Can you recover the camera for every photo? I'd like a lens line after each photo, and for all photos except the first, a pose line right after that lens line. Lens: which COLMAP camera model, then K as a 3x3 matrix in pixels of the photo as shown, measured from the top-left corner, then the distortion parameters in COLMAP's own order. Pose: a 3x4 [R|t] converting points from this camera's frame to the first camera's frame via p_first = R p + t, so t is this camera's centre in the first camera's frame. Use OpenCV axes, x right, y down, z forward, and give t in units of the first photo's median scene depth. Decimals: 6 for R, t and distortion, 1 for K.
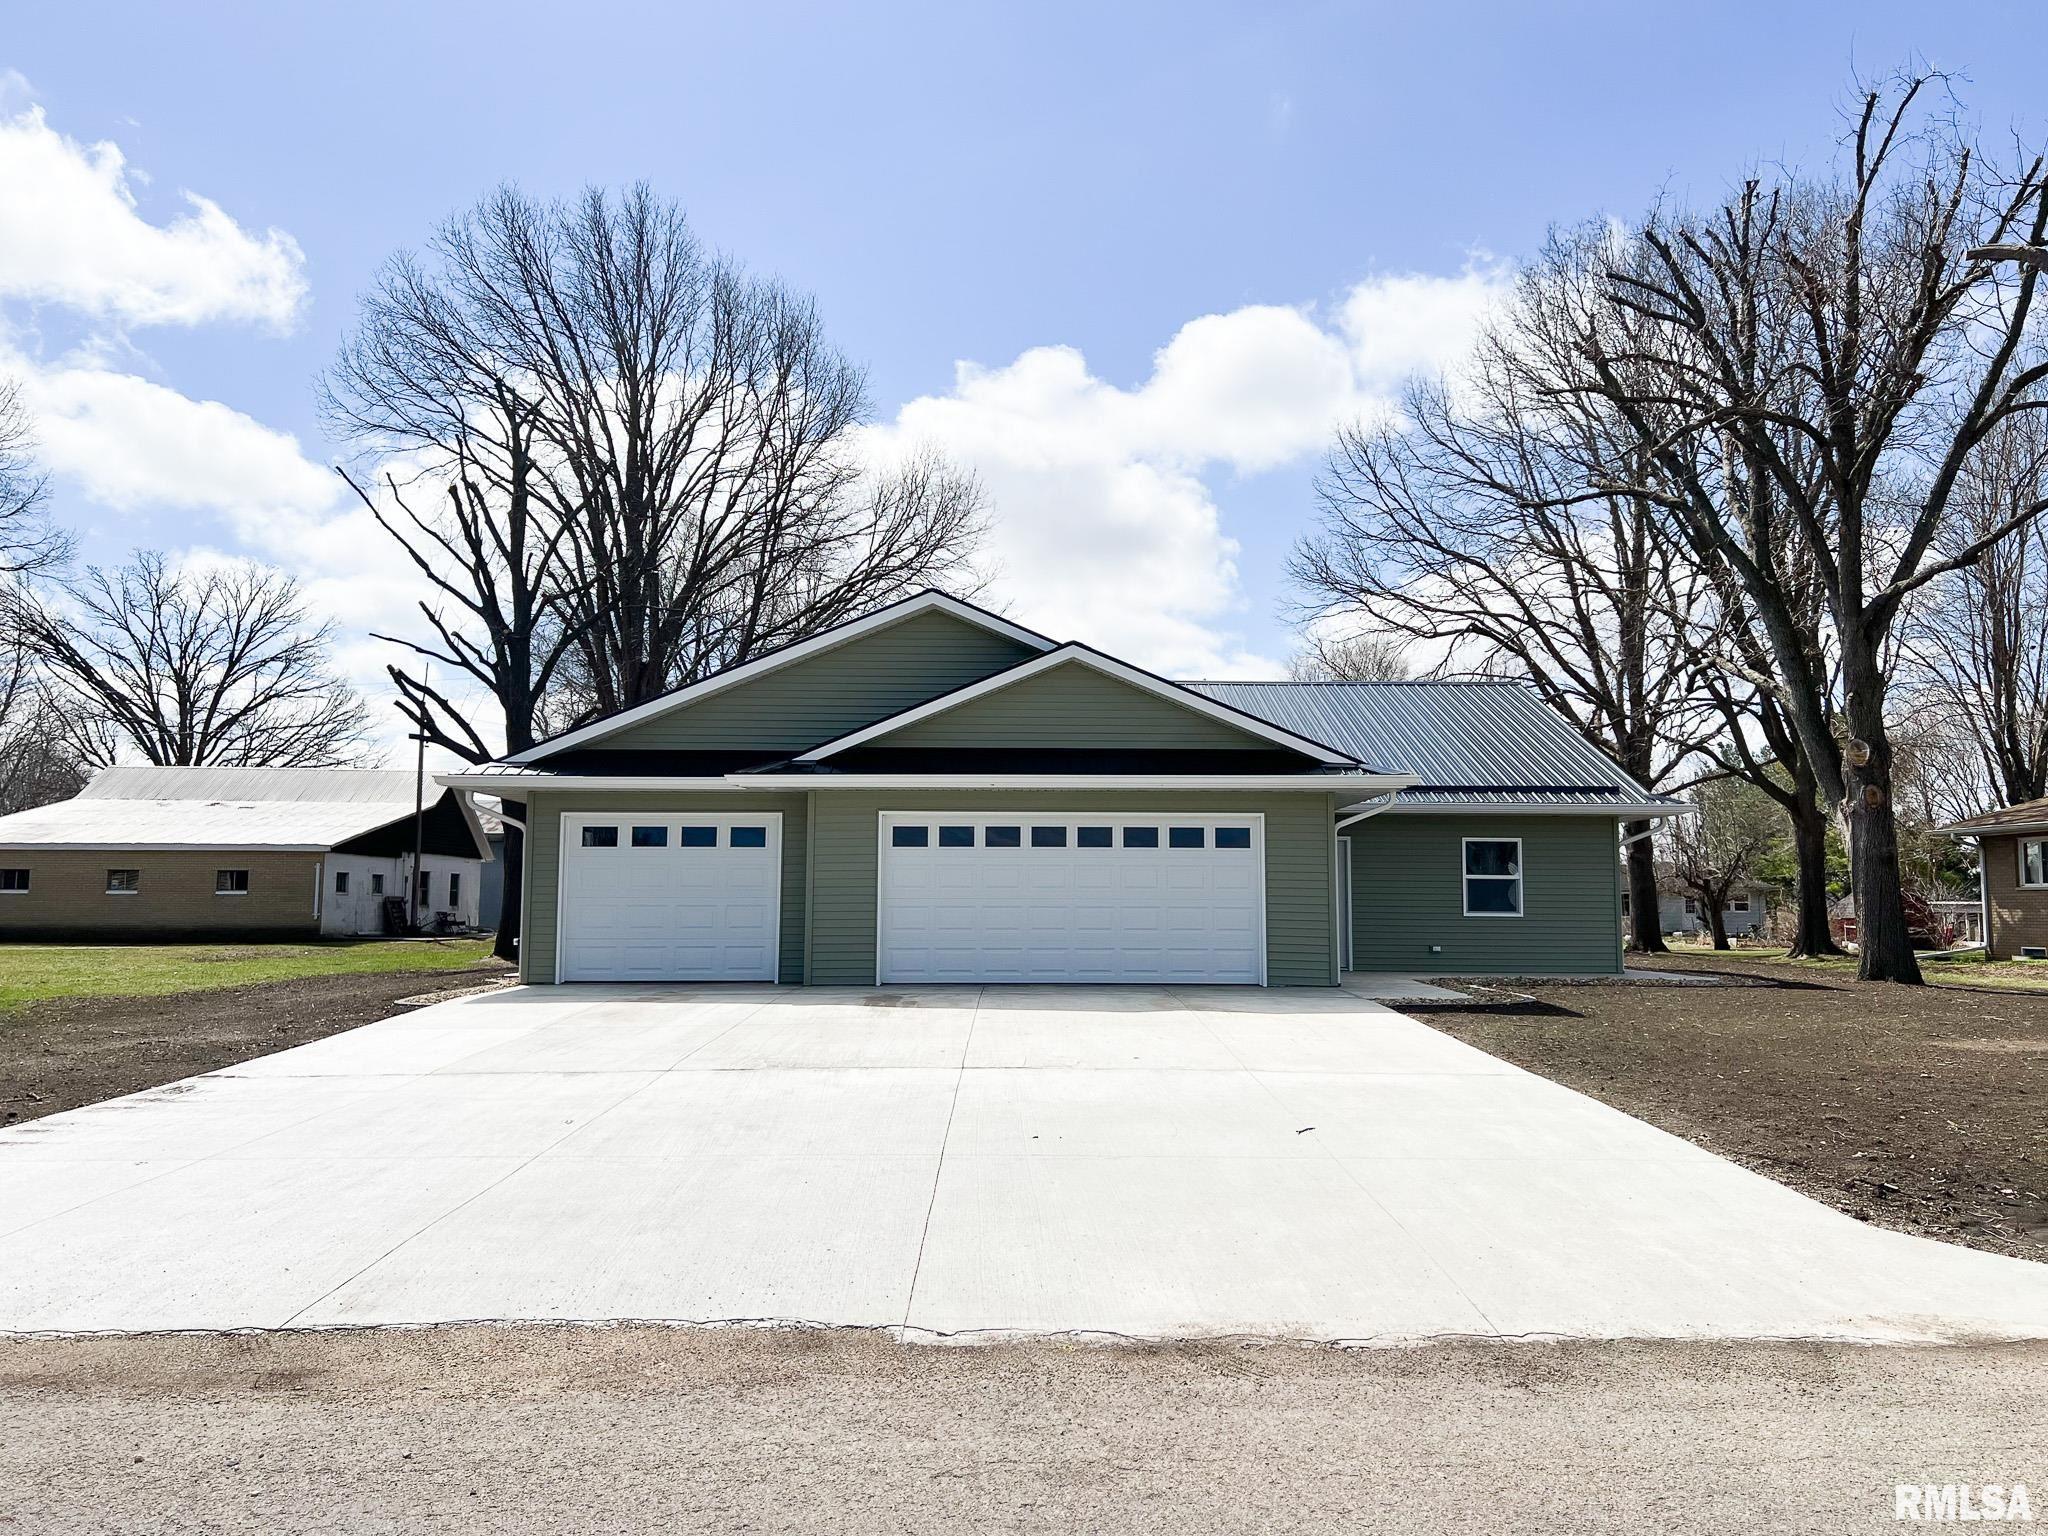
lens RADIAL K [[1591.4, 0, 1052.0], [0, 1591.4, 764.6], [0, 0, 1]] dist [0.037700, -0.009156]
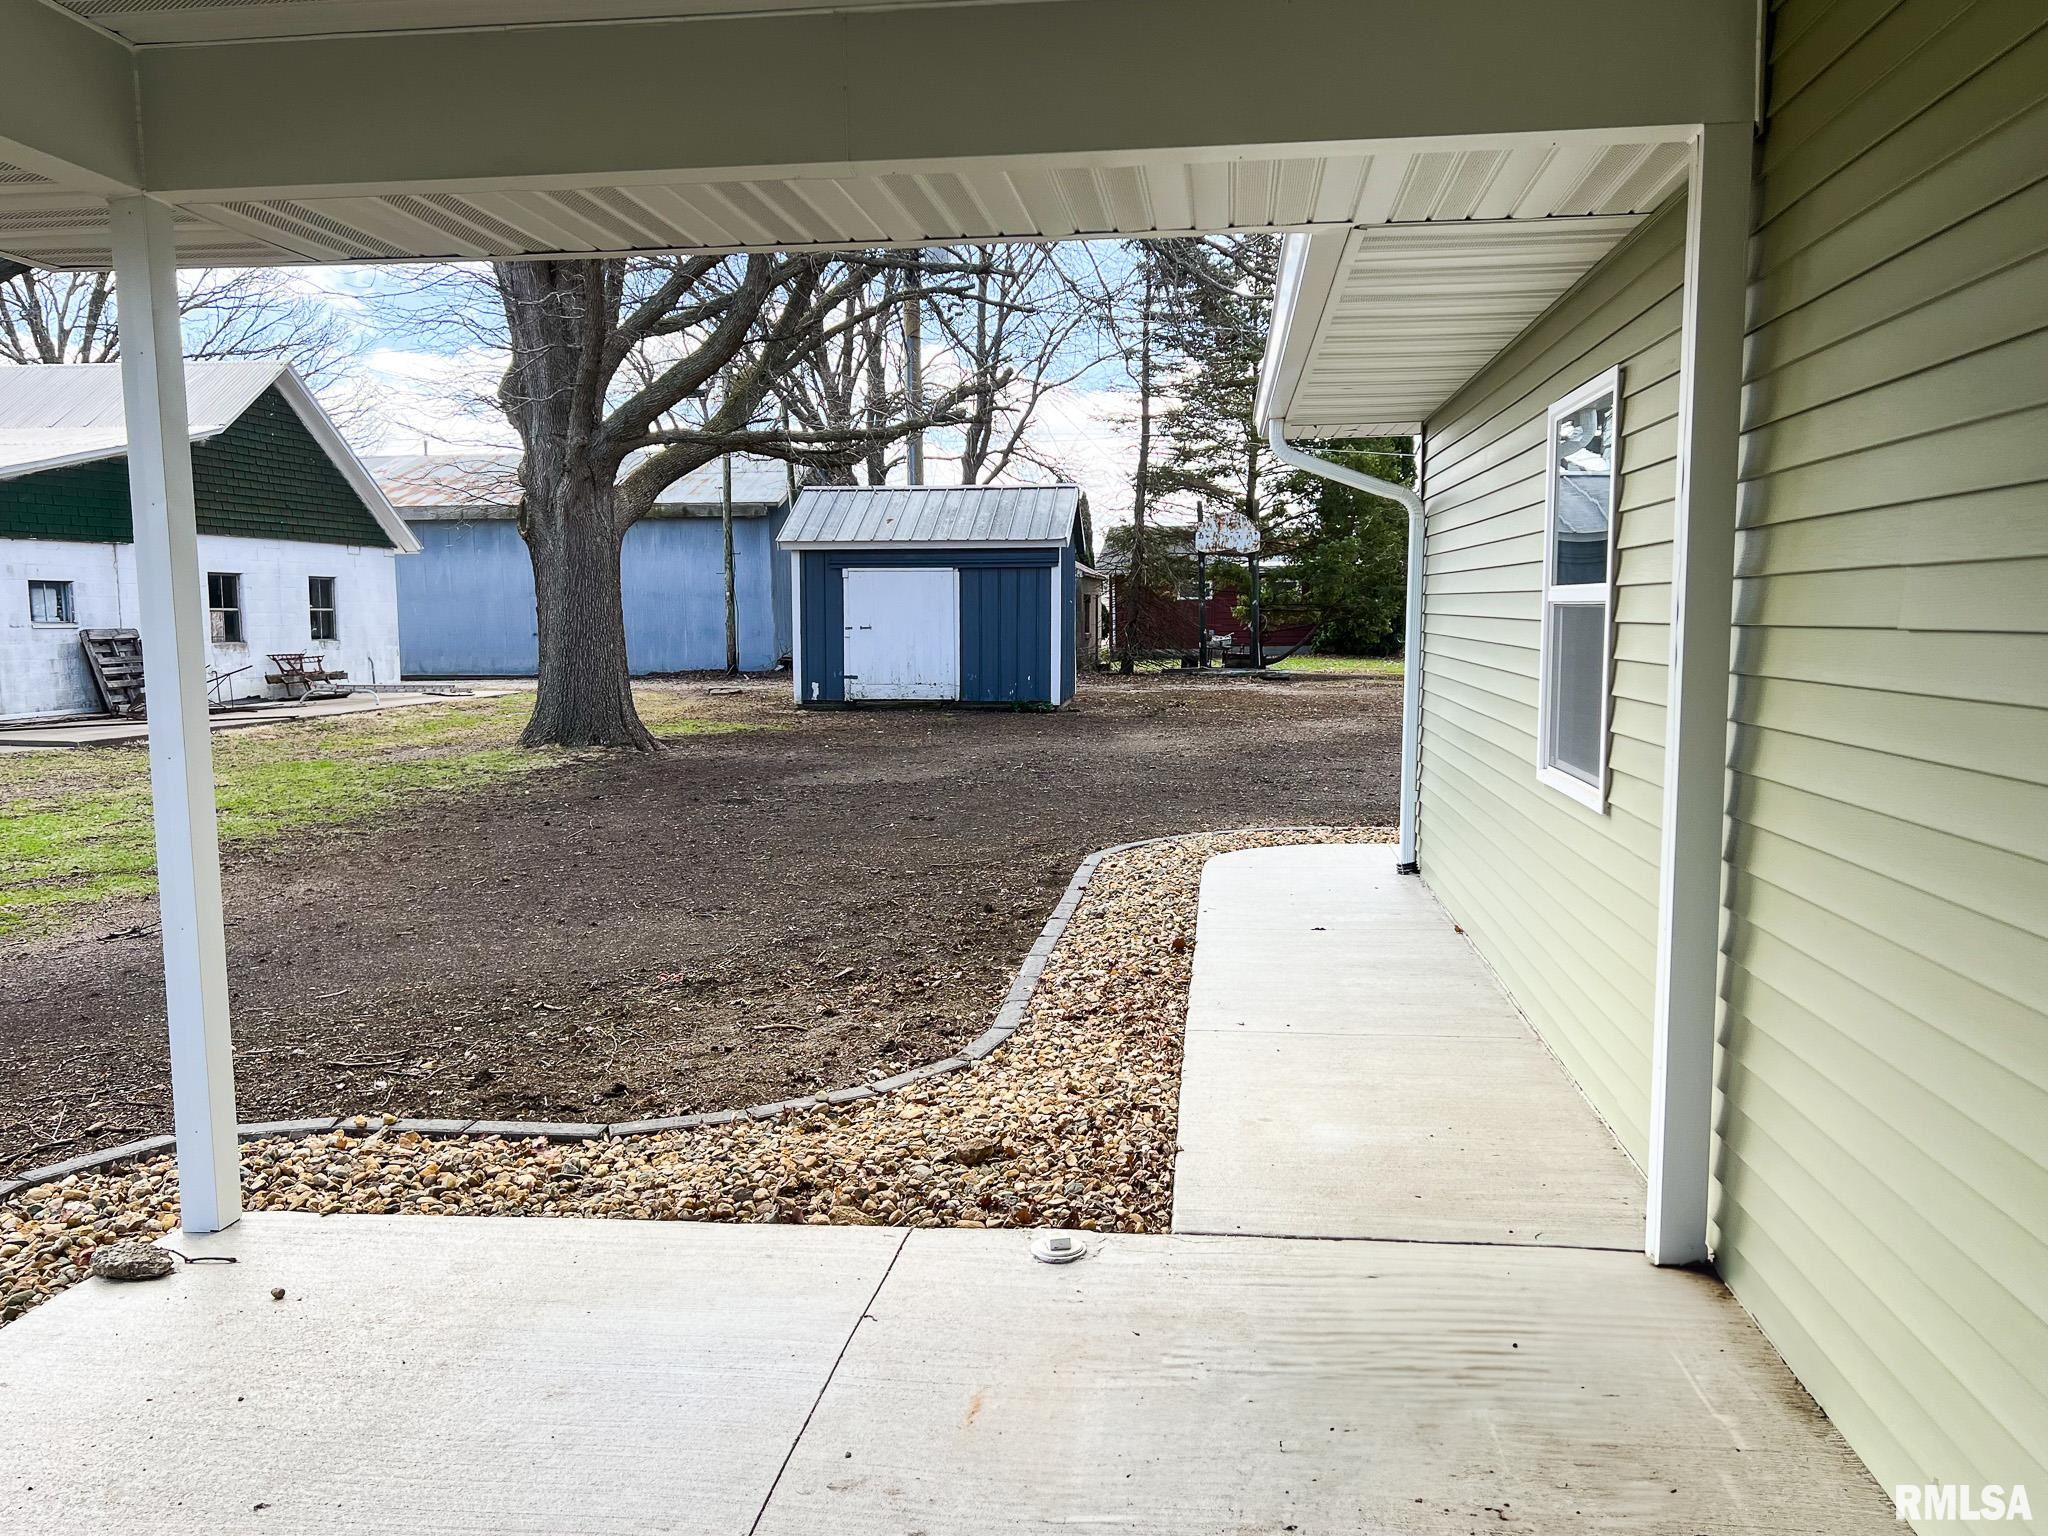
lens RADIAL K [[1531.0, 0, 1021.2], [0, 1531.0, 766.9], [0, 0, 1]] dist [0.065541, -0.074806]
pose [[0.987504, 0.003013, -0.157565, -0.184167], [0.027776, 0.980838, 0.192834, 0.086119], [0.155127, -0.194801, 0.968498, 1.189831]]
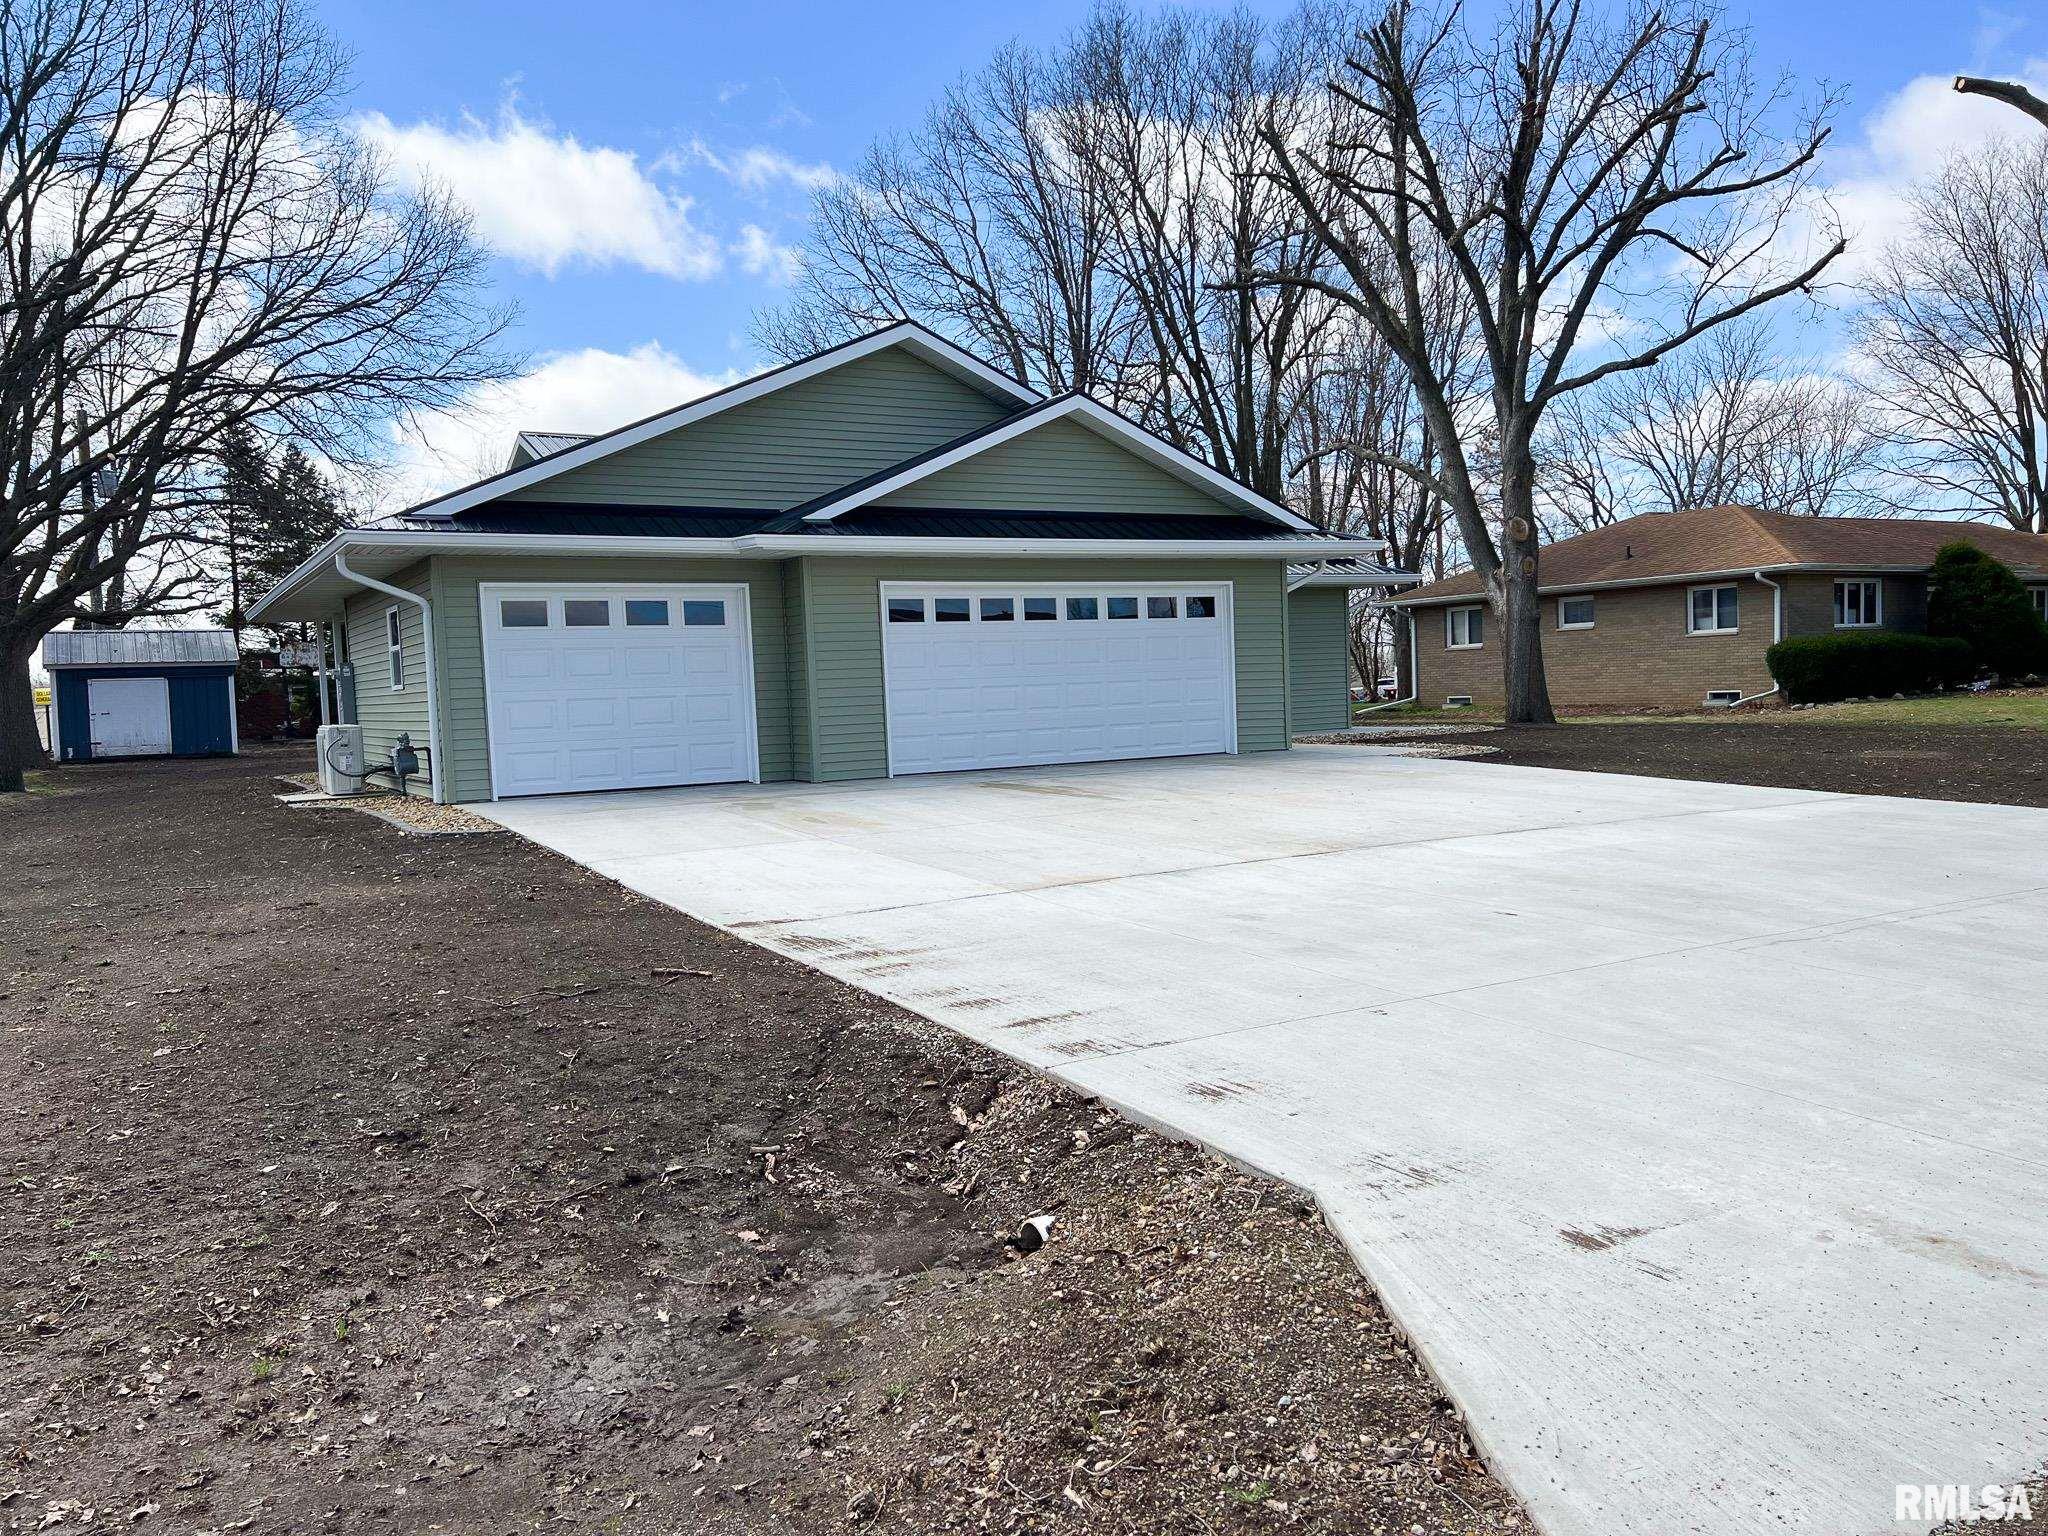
lens RADIAL K [[1531.0, 0, 1014.3], [0, 1531.0, 790.0], [0, 0, 1]] dist [0.065541, -0.074806]
pose [[0.879456, -0.069605, 0.470864, -0.369194], [-0.001014, 0.988973, 0.148089, 0.014888], [-0.475980, -0.130715, 0.869688, 0.179360]]
